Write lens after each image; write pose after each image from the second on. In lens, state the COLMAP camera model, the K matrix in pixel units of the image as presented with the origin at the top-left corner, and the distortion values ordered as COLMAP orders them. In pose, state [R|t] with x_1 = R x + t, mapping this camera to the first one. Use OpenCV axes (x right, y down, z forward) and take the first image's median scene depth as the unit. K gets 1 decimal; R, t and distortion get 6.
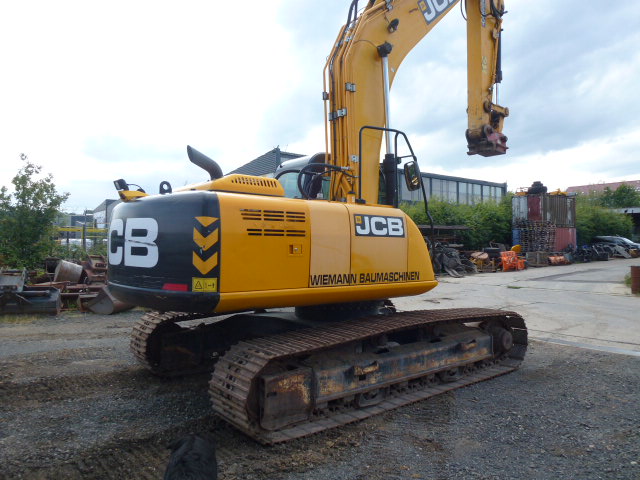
lens RADIAL K [[452.0, 0, 320.0], [0, 452.0, 240.0], [0, 0, 1]] dist [-0.065980, 0.010070]
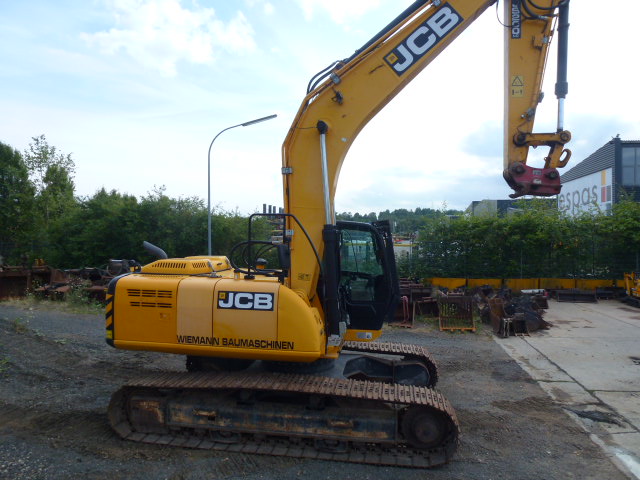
lens RADIAL K [[452.0, 0, 320.0], [0, 452.0, 240.0], [0, 0, 1]] dist [-0.065980, 0.010070]
pose [[0.696716, 0.007182, -0.717311, 1.170958], [-0.000709, 0.999956, 0.009323, -0.210884], [0.717346, -0.005987, 0.696691, 0.312603]]
